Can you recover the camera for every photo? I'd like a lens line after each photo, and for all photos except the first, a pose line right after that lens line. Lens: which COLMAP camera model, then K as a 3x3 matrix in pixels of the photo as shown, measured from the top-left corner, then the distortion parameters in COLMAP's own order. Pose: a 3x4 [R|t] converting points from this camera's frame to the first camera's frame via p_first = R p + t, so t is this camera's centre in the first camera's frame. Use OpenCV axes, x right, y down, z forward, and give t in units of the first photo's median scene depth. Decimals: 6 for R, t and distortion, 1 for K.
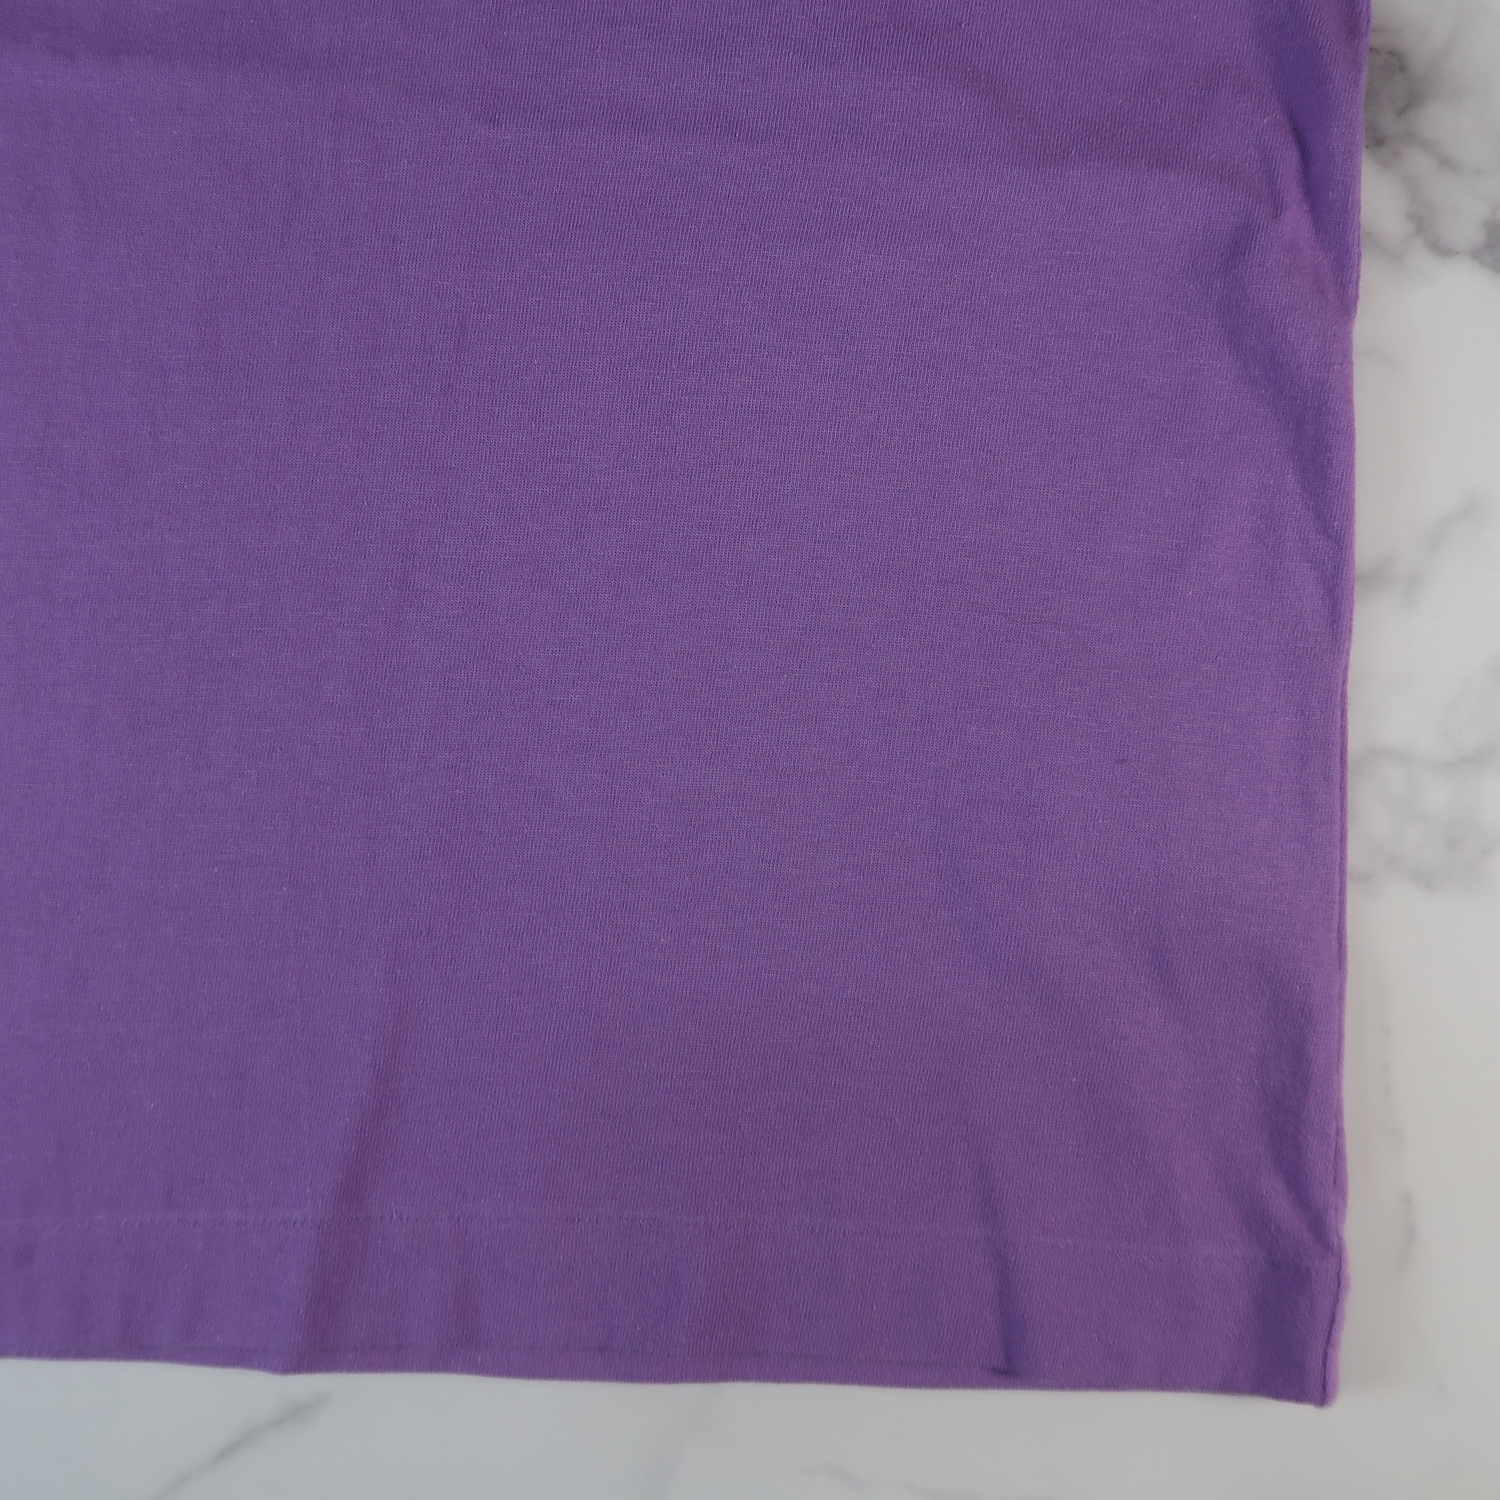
lens RADIAL K [[1085.9, 0, 750.0], [0, 1085.9, 750.0], [0, 0, 1]] dist [0.000988, 0.000770]
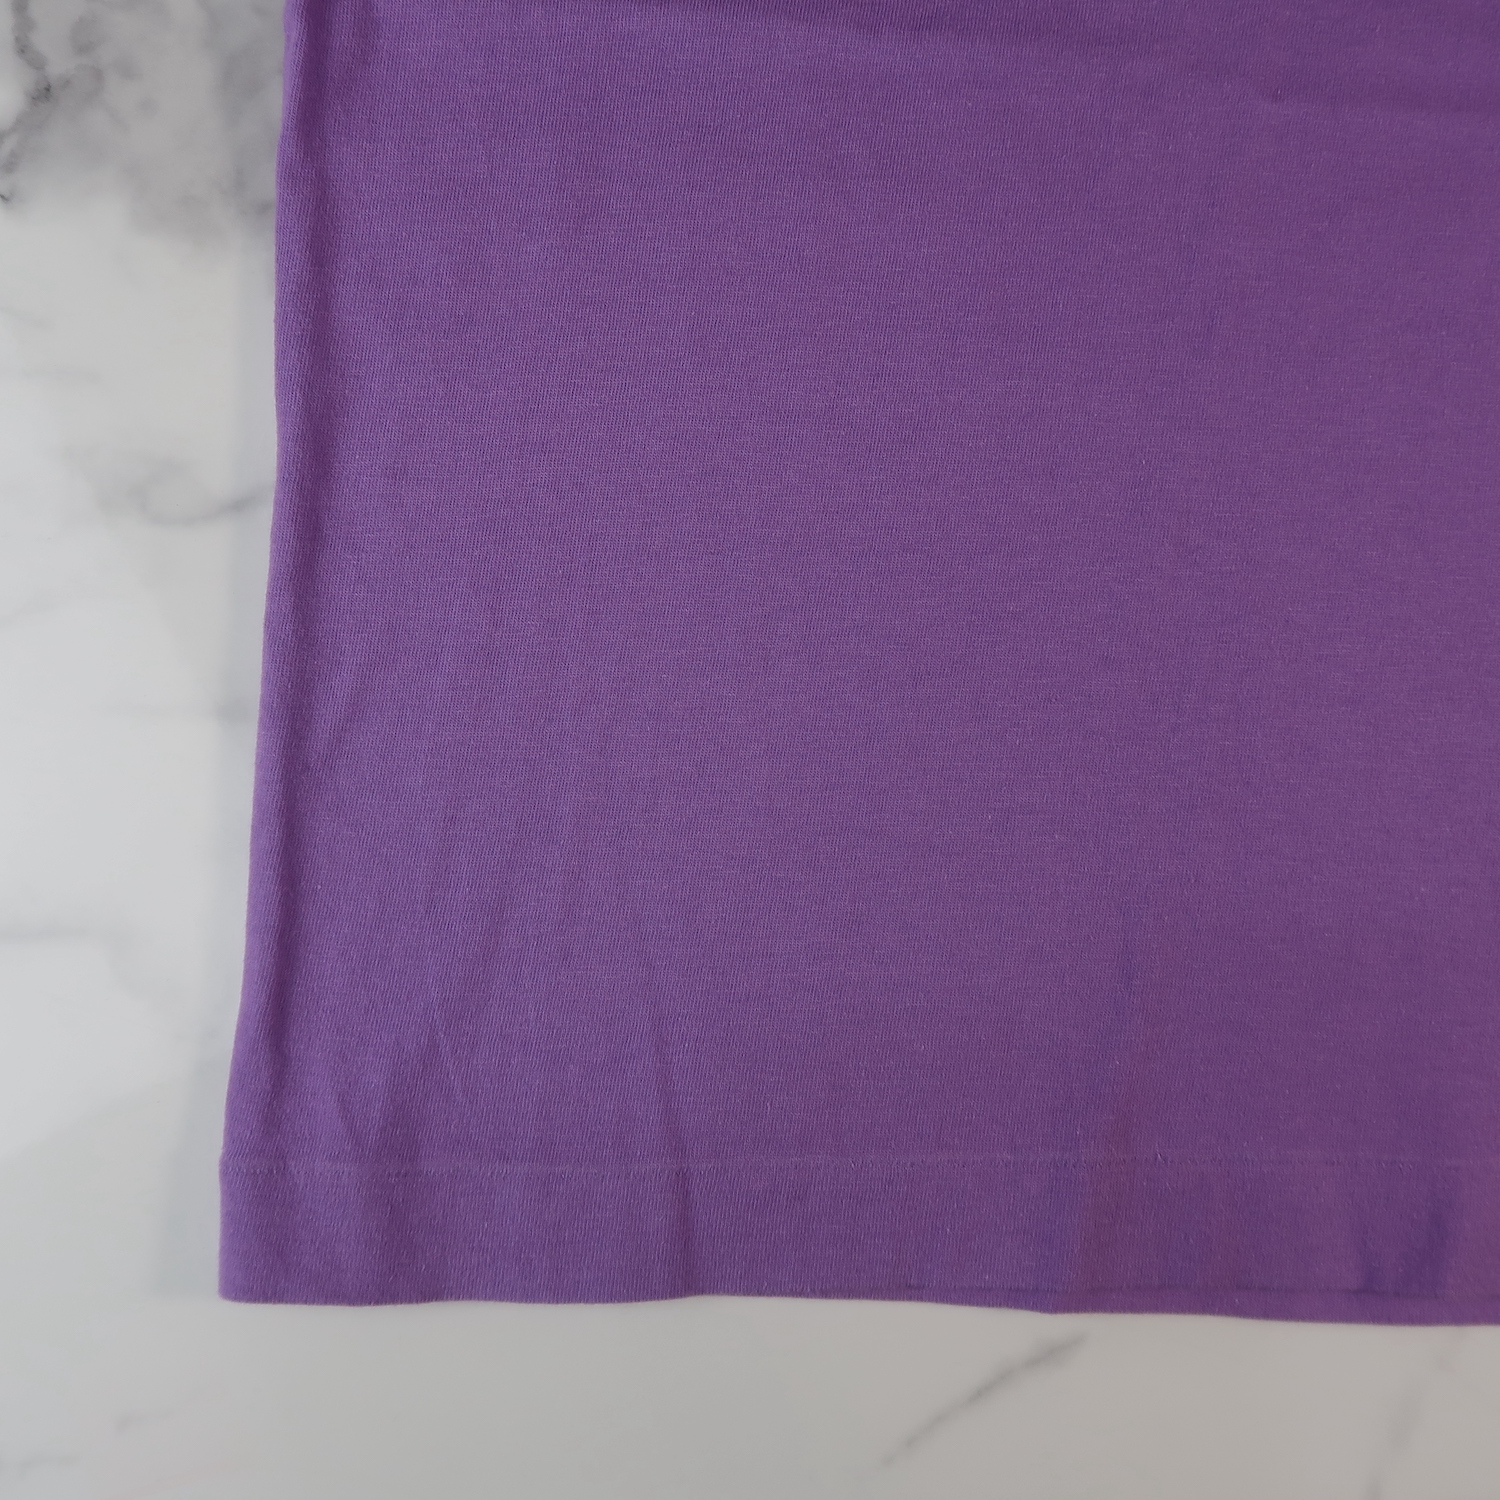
lens RADIAL K [[1085.9, 0, 750.0], [0, 1085.9, 750.0], [0, 0, 1]] dist [0.000988, 0.000770]
pose [[0.999948, 0.008100, 0.006200, -0.727578], [-0.007994, 0.999826, -0.016875, 0.066246], [-0.006336, 0.016825, 0.999838, -0.024913]]
